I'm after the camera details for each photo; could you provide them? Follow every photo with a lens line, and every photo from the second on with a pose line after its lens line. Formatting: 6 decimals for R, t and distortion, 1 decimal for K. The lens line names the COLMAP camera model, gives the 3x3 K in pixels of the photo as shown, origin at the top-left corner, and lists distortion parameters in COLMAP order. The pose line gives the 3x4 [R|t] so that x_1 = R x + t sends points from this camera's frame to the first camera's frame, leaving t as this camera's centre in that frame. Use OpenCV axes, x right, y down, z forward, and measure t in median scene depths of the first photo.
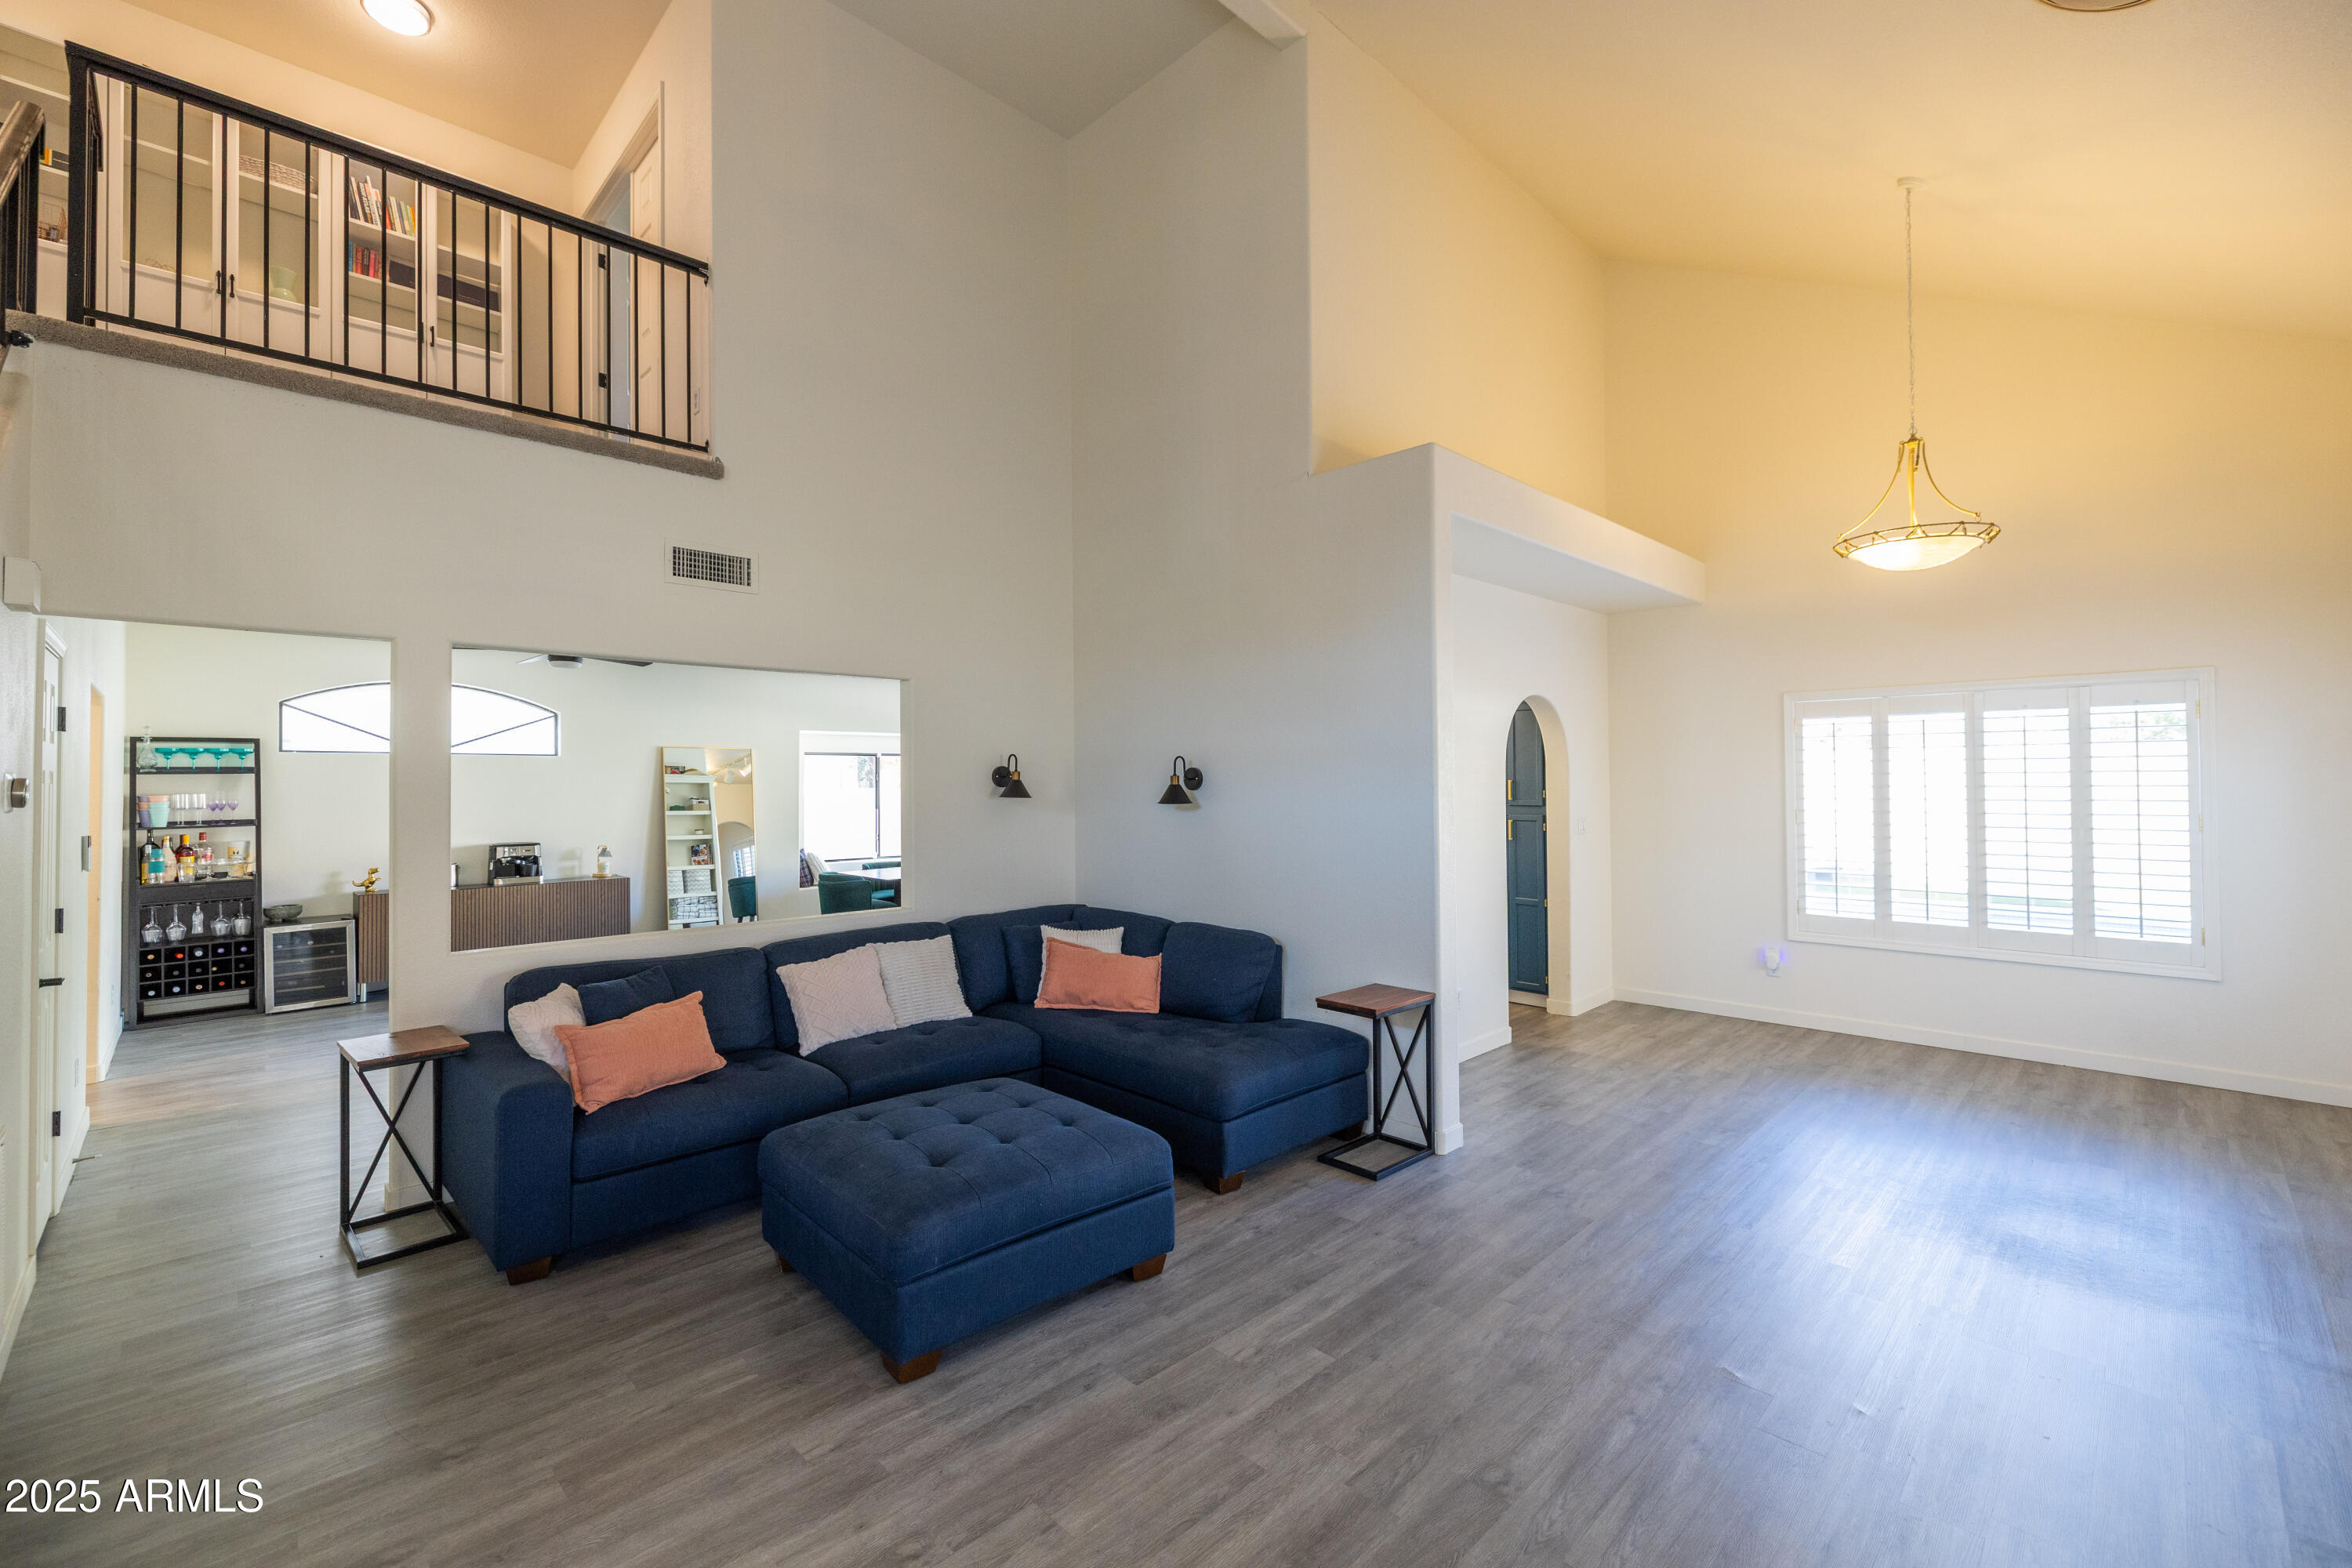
lens RADIAL K [[983.0, 0, 1162.7], [0, 983.0, 766.4], [0, 0, 1]] dist [-0.000159, 0.000144]
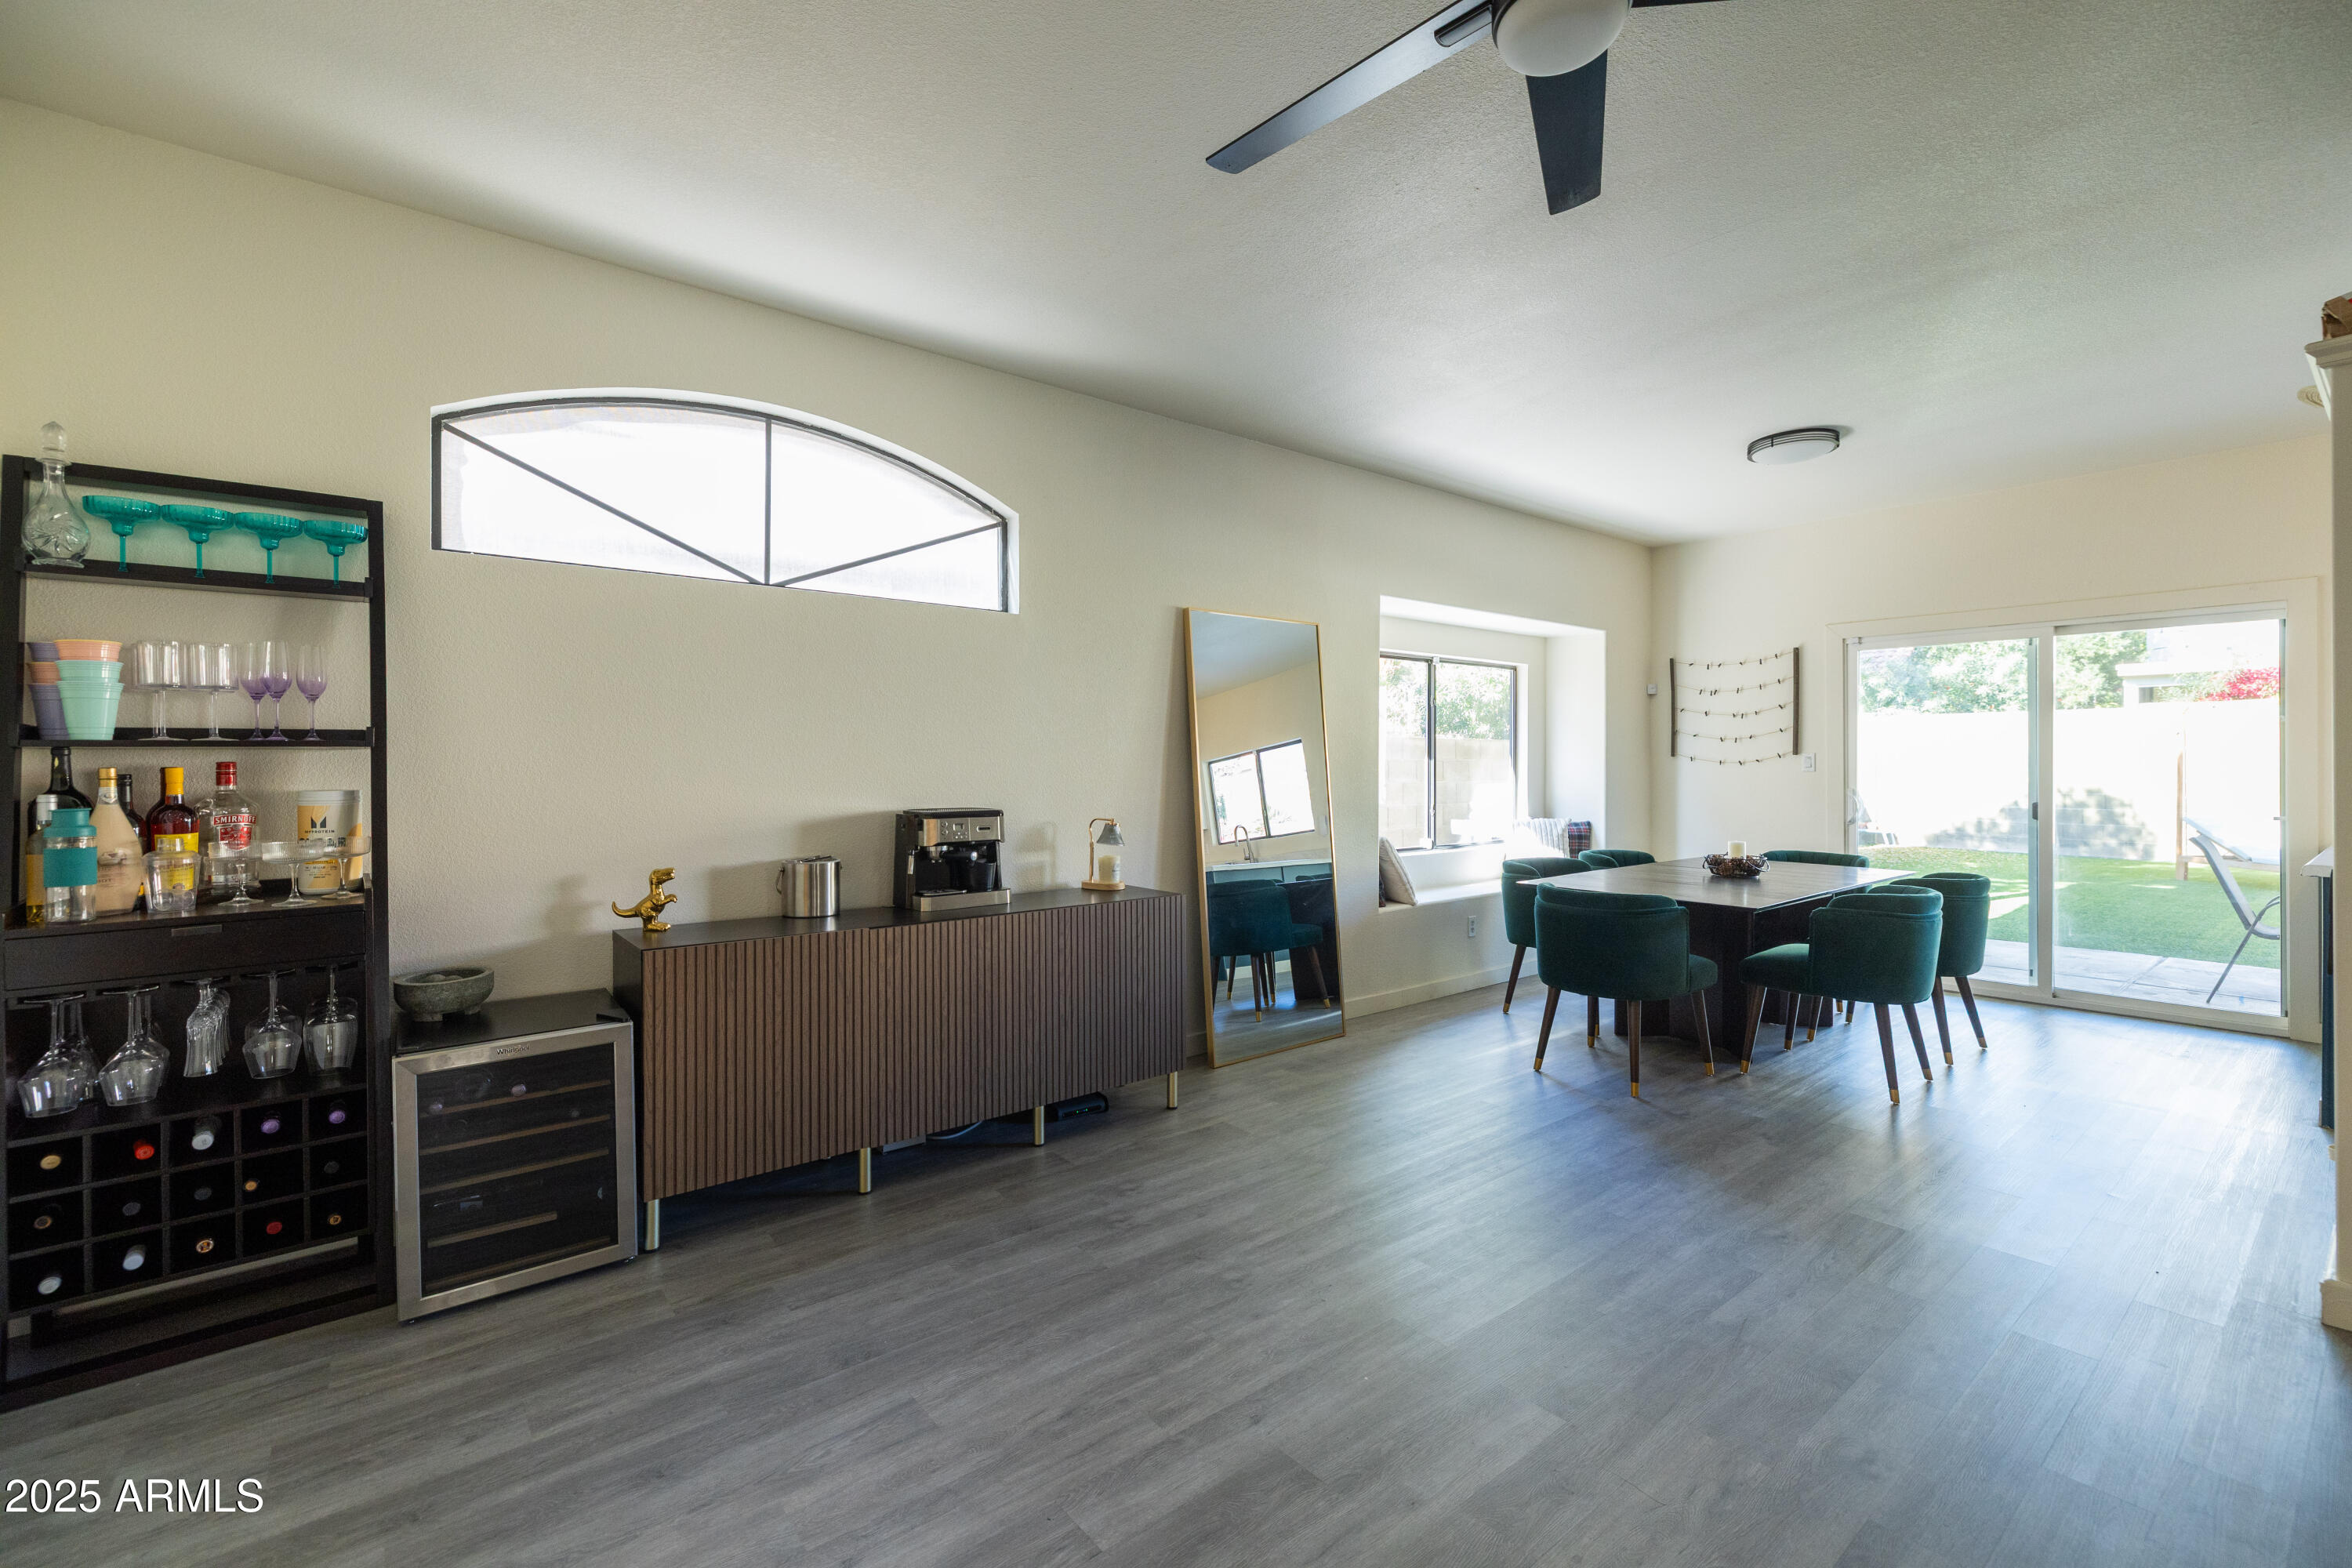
lens RADIAL K [[991.9, 0, 1148.5], [0, 991.9, 764.0], [0, 0, 1]] dist [-0.000471, -0.000211]
pose [[0.993898, 0.010295, -0.109825, -0.654618], [-0.008130, 0.999764, 0.020147, 0.061135], [0.110006, -0.019131, 0.993747, 0.730243]]
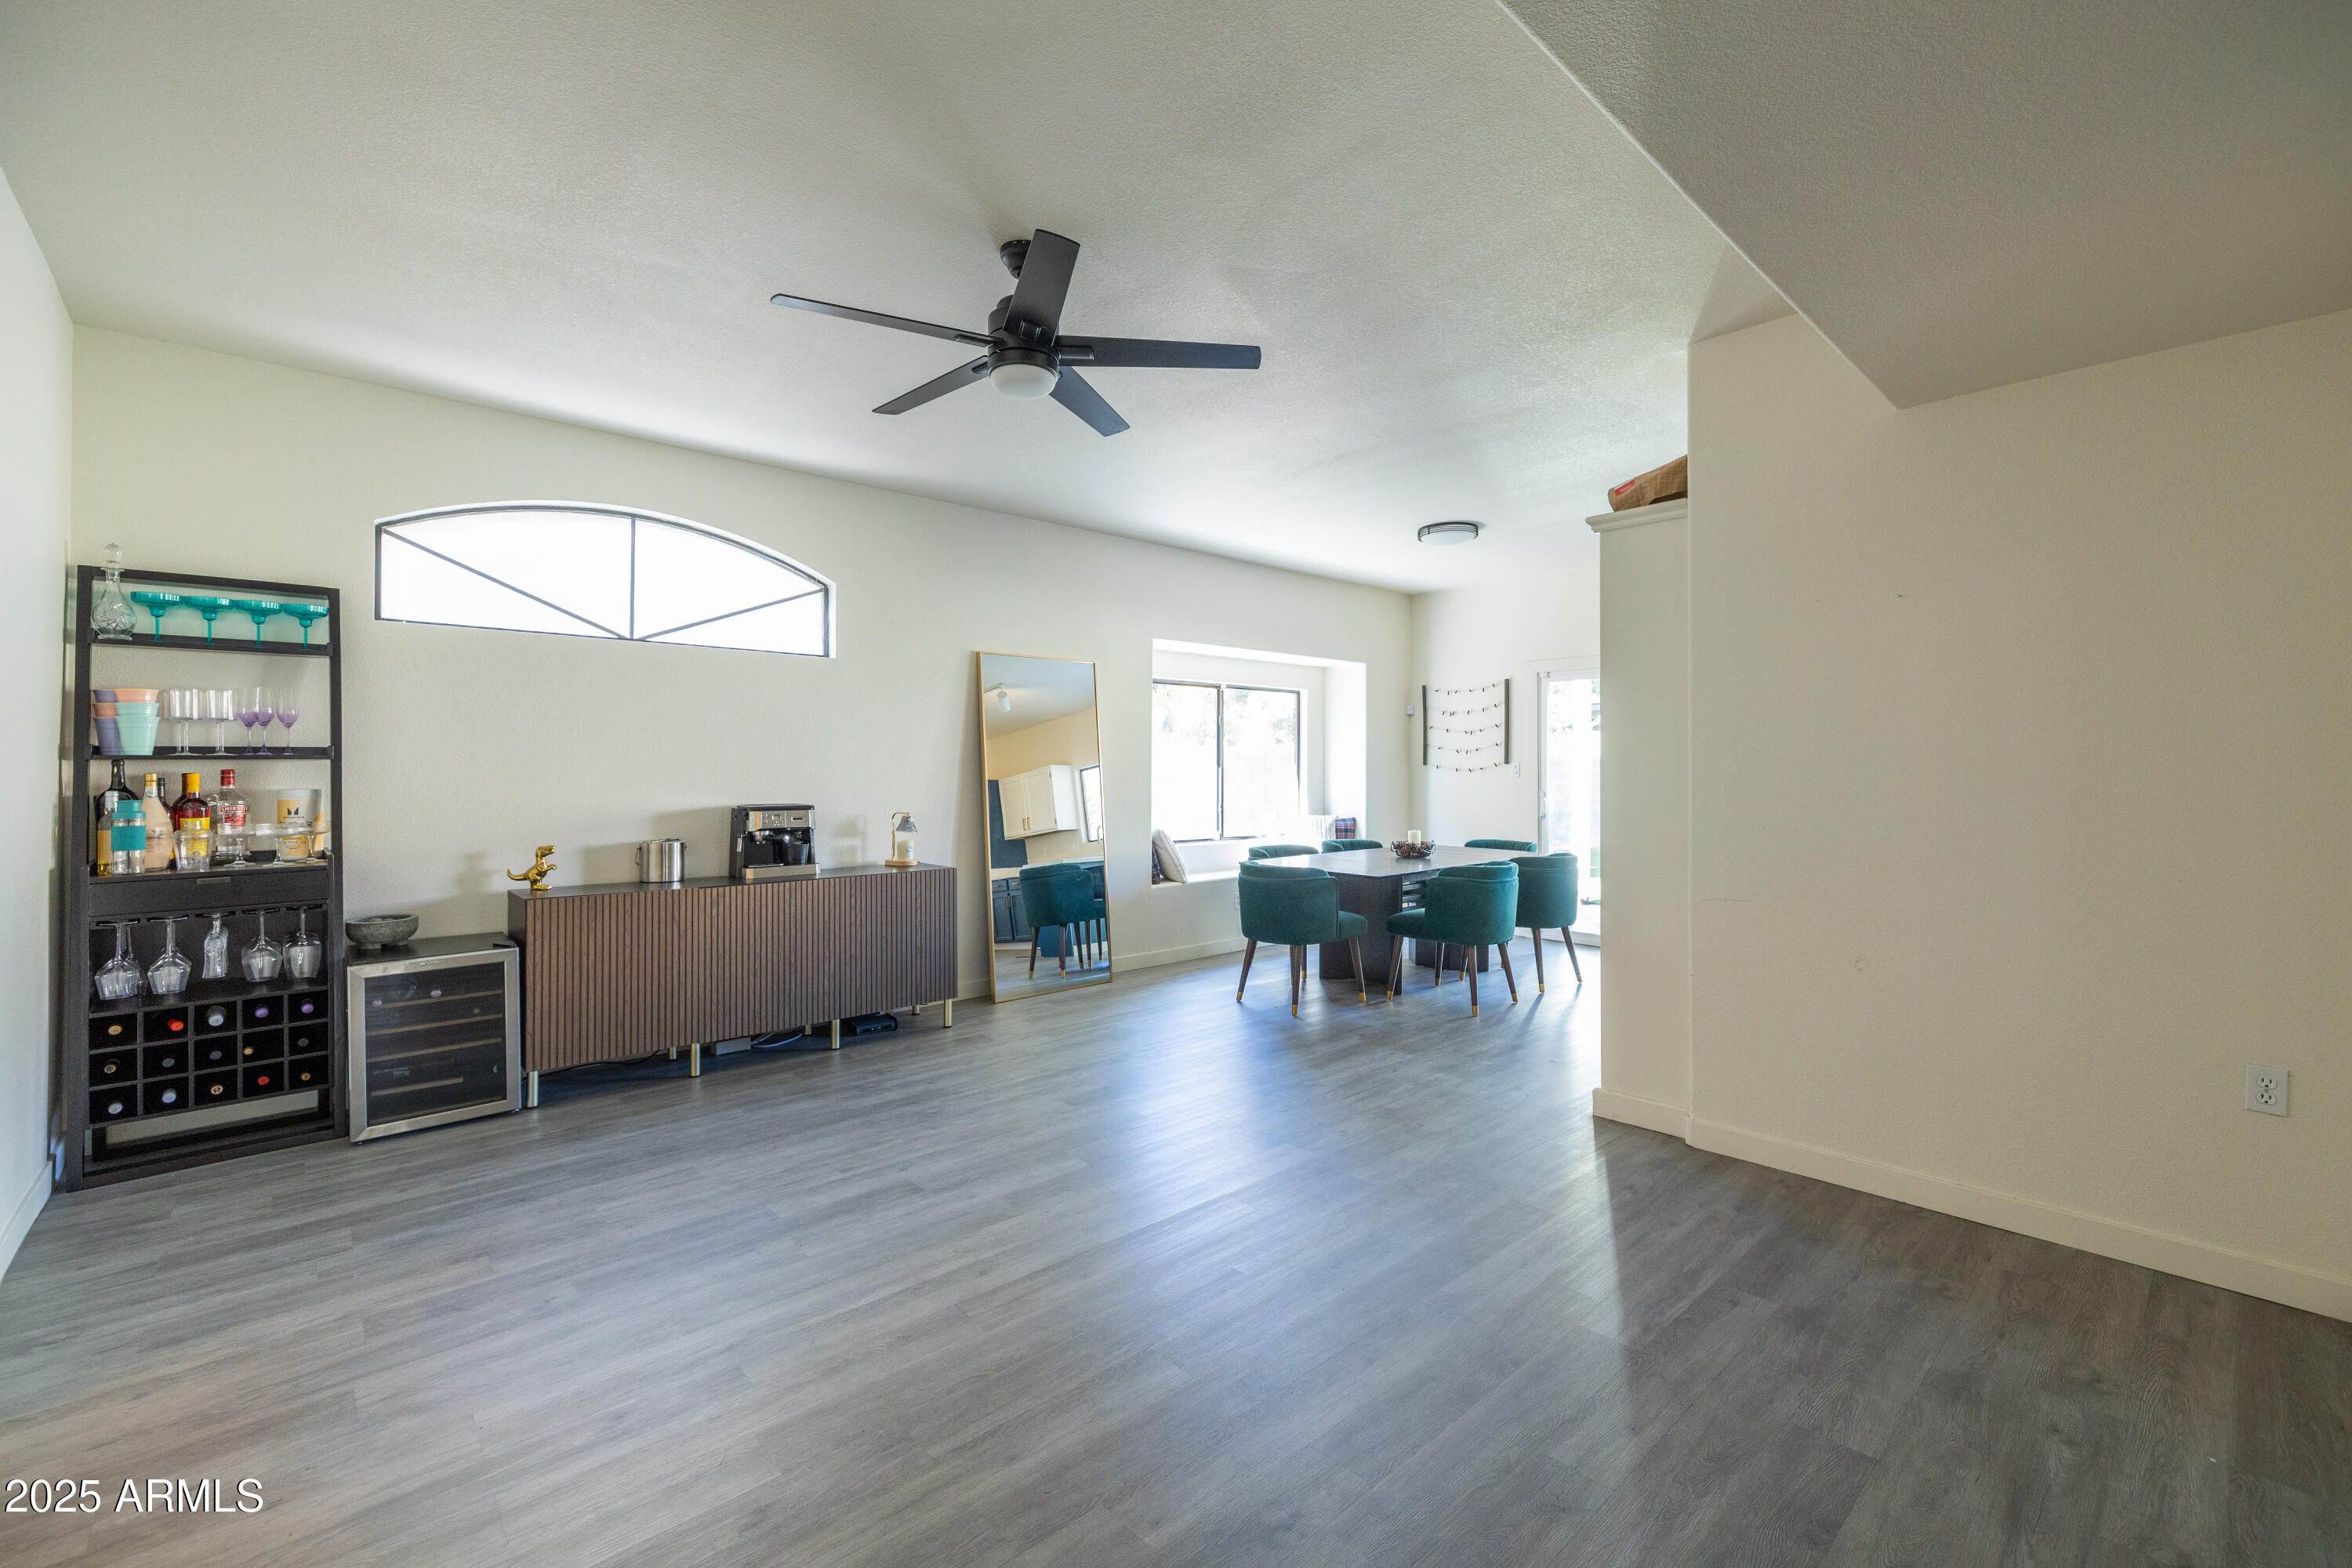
lens RADIAL K [[982.6, 0, 1170.0], [0, 982.6, 761.5], [0, 0, 1]] dist [-0.000197, -0.000166]
pose [[0.999247, 0.011760, -0.036962, -0.507698], [-0.011346, 0.999871, 0.011372, 0.054468], [0.037091, -0.010944, 0.999252, 0.548741]]
